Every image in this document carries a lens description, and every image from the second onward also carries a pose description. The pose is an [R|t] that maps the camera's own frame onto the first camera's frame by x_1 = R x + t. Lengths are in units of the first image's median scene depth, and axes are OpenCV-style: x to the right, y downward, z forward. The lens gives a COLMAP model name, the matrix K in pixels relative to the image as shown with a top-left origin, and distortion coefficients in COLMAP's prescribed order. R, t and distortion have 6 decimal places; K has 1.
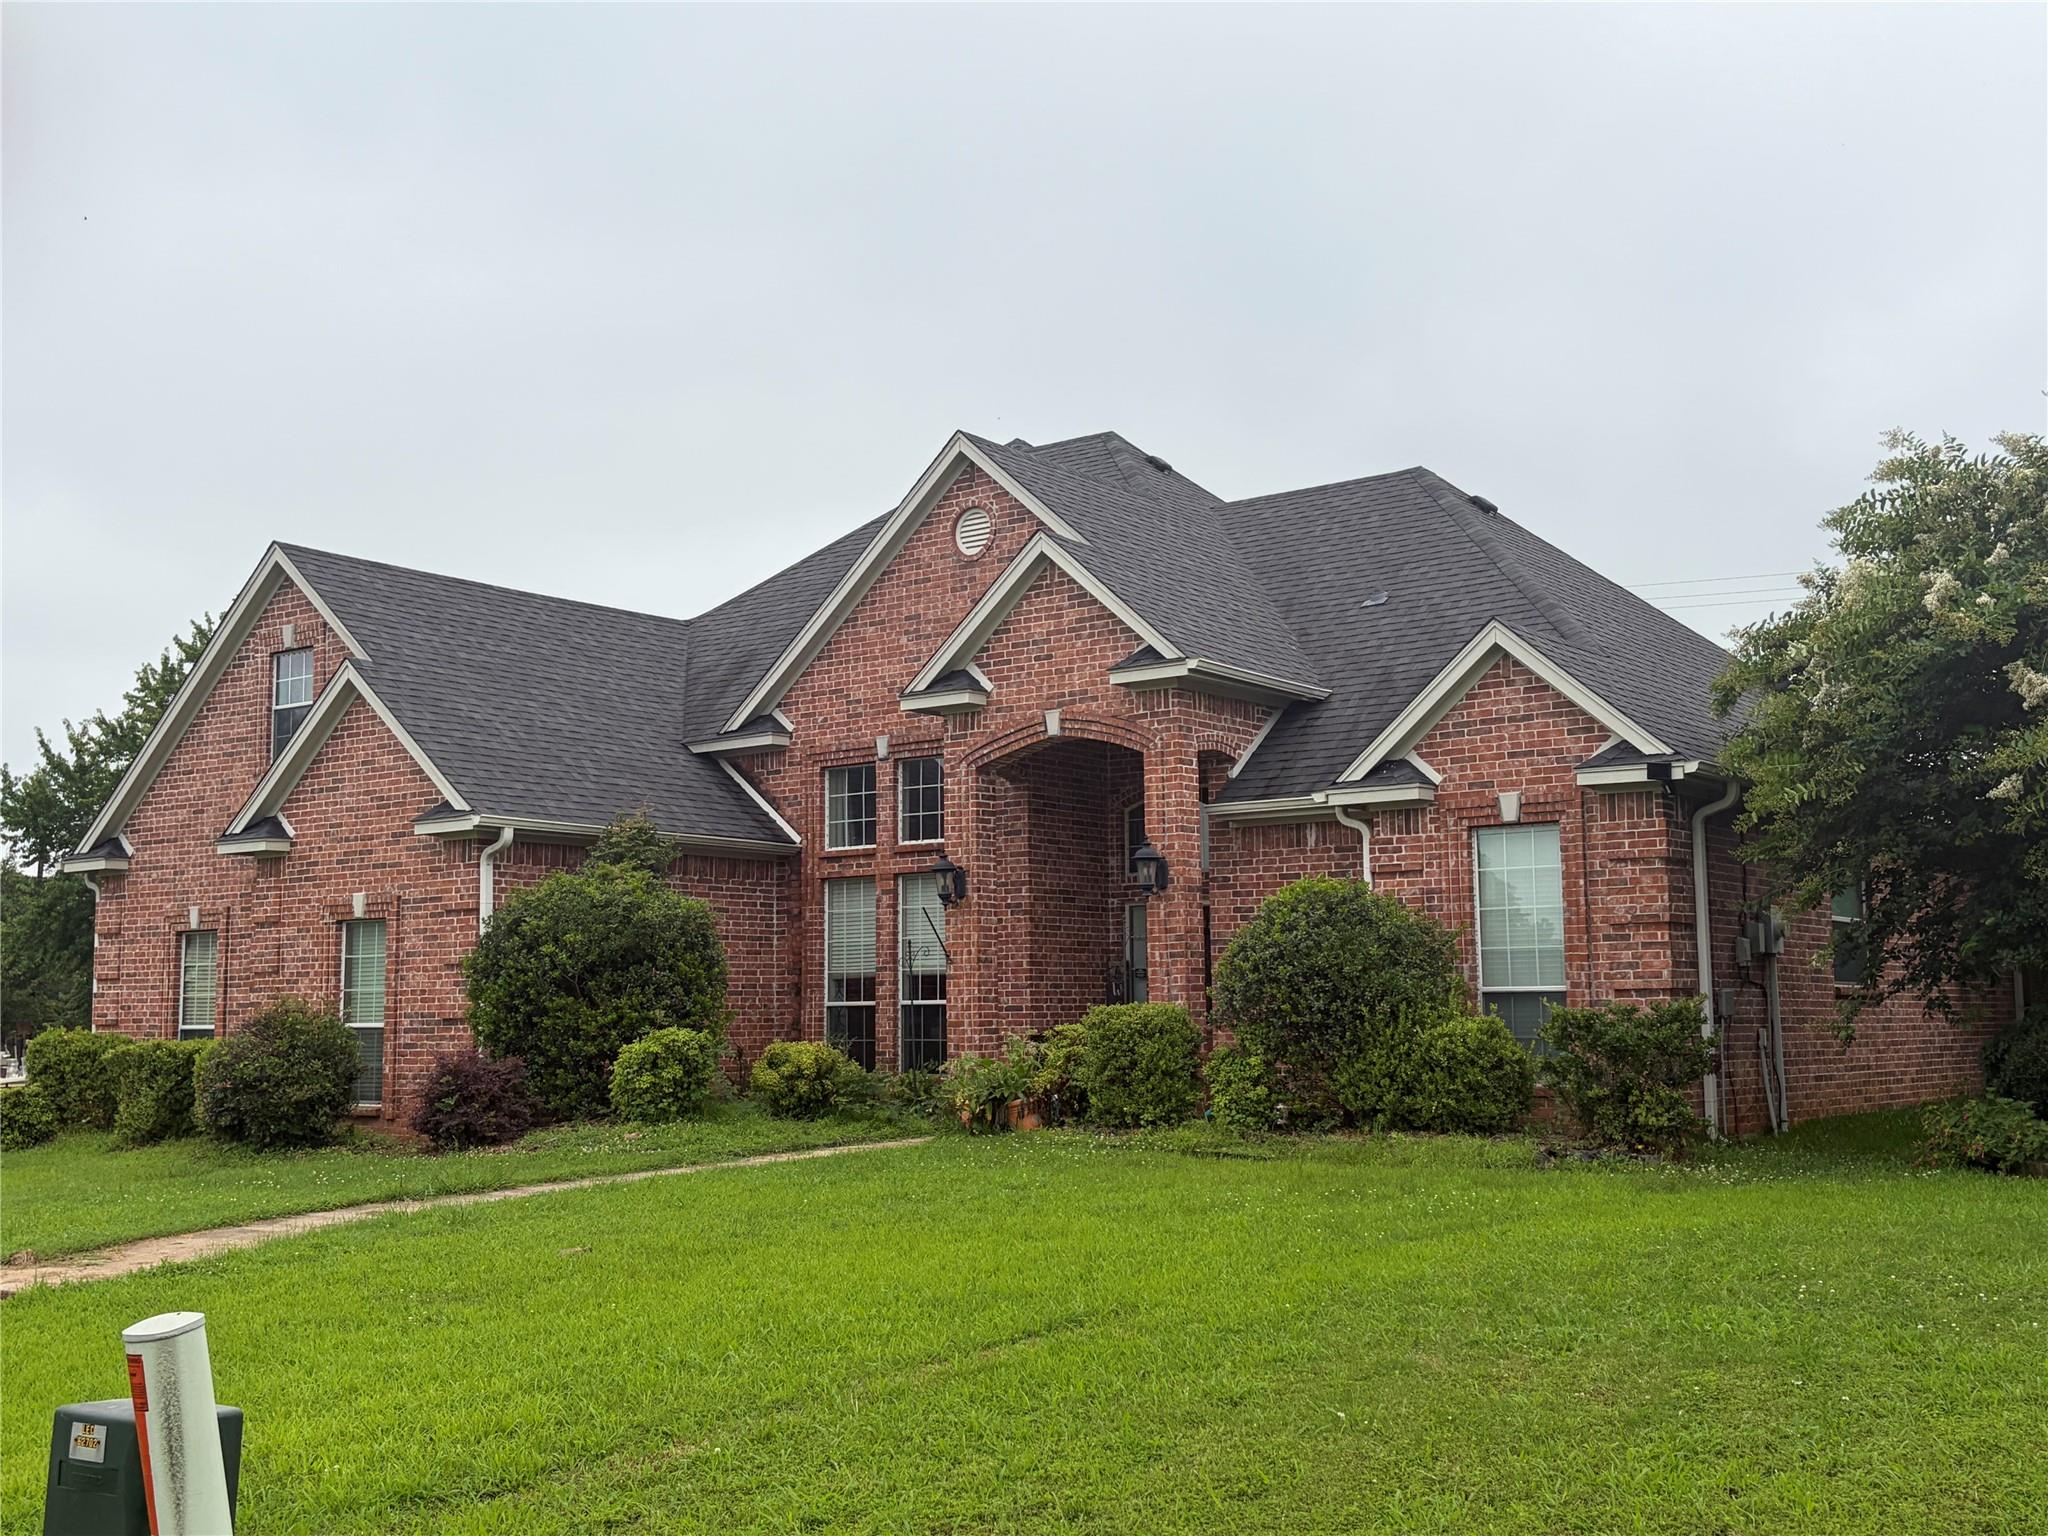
lens RADIAL K [[2194.0, 0, 1036.1], [0, 2194.0, 781.7], [0, 0, 1]] dist [0.045558, 0.000000]
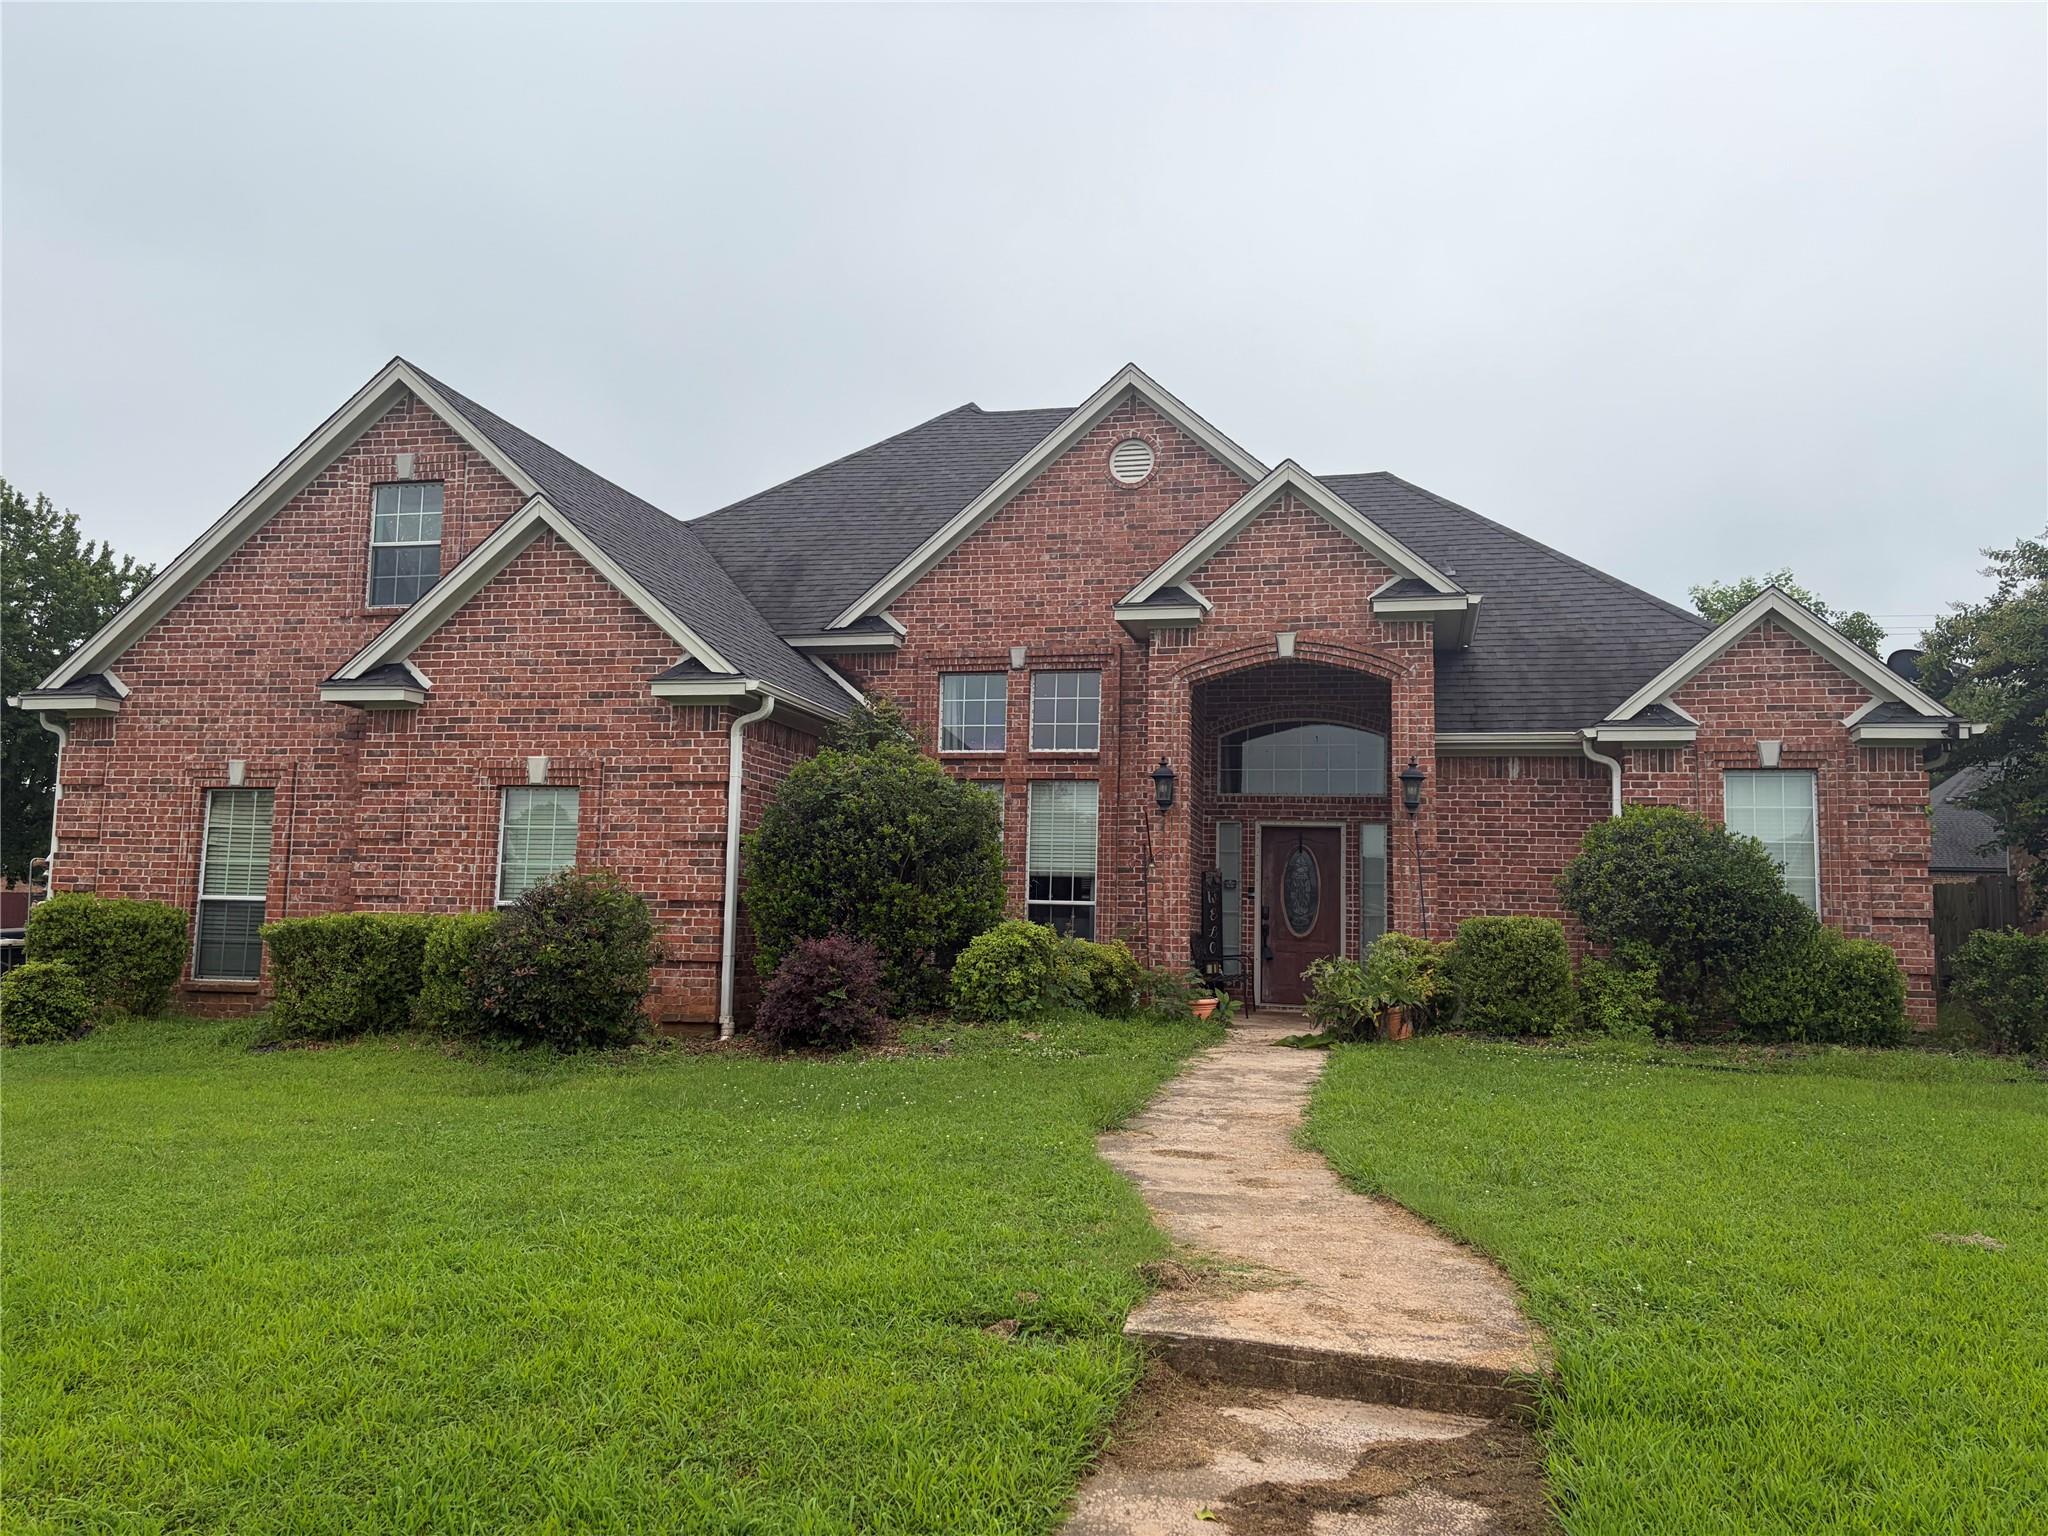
lens RADIAL K [[1558.9, 0, 1021.5], [0, 1558.9, 771.9], [0, 0, 1]] dist [0.047702, -0.025300]
pose [[0.915347, 0.072271, 0.396127, -0.421414], [-0.075951, 0.997091, -0.006411, 0.051037], [-0.395438, -0.024218, 0.918173, 0.375191]]
